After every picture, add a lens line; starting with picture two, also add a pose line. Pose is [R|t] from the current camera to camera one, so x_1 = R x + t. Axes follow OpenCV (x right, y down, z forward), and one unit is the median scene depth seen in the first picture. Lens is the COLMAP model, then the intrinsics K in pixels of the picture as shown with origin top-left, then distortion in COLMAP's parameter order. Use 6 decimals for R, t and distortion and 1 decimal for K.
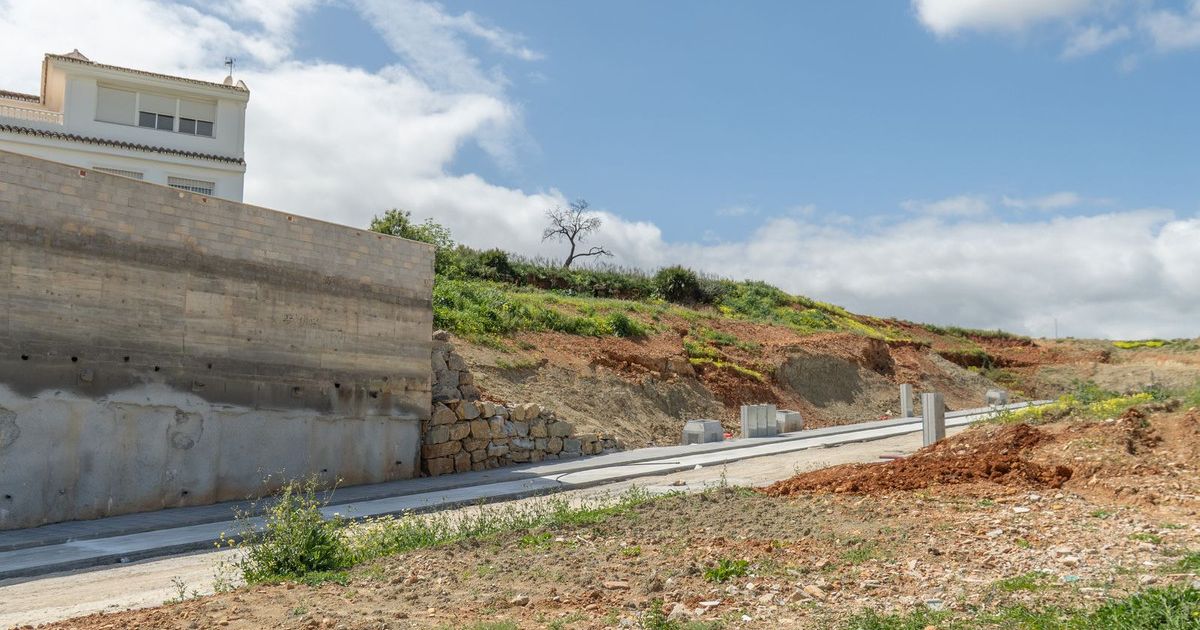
lens RADIAL K [[910.8, 0, 600.0], [0, 910.8, 315.0], [0, 0, 1]] dist [0.004335, 0.033930]
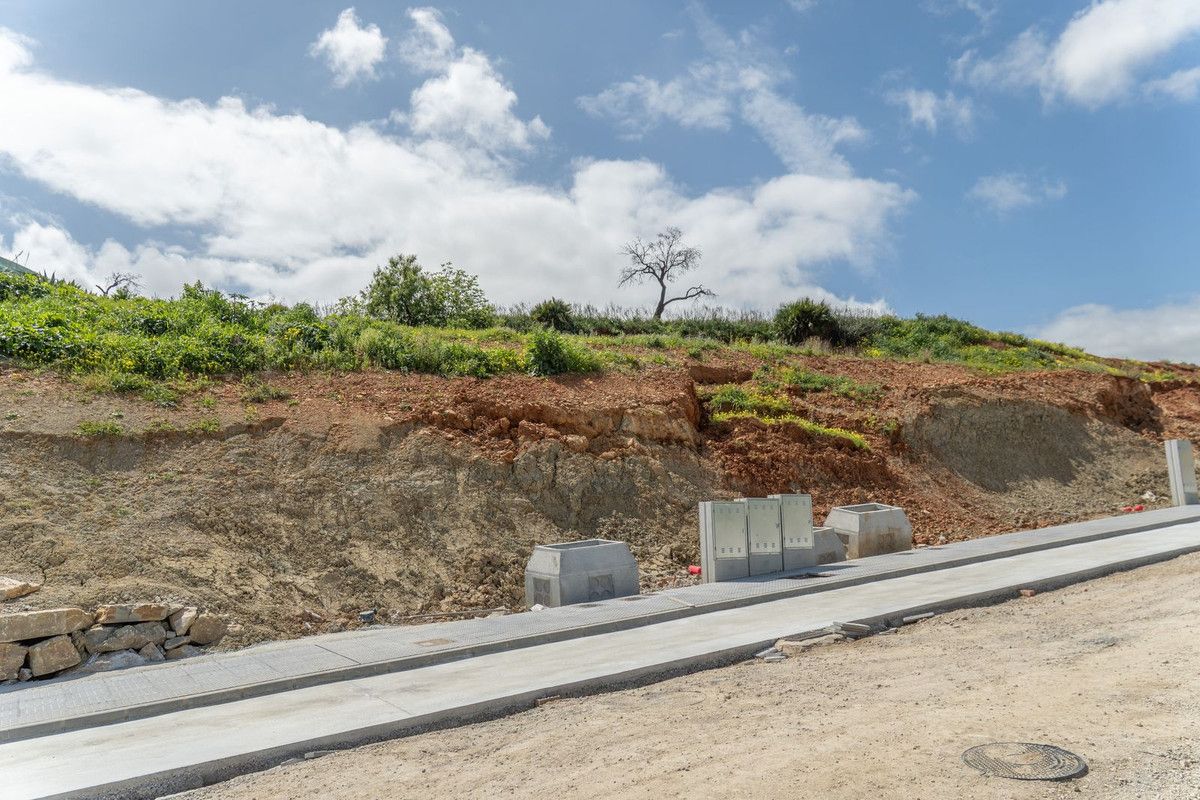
lens RADIAL K [[828.8, 0, 600.0], [0, 828.8, 400.0], [0, 0, 1]] dist [0.004216, 0.001251]
pose [[0.953965, -0.069887, -0.291663, 0.147890], [0.065462, 0.997544, -0.024916, 0.039443], [0.292688, 0.004676, 0.956197, 0.414634]]
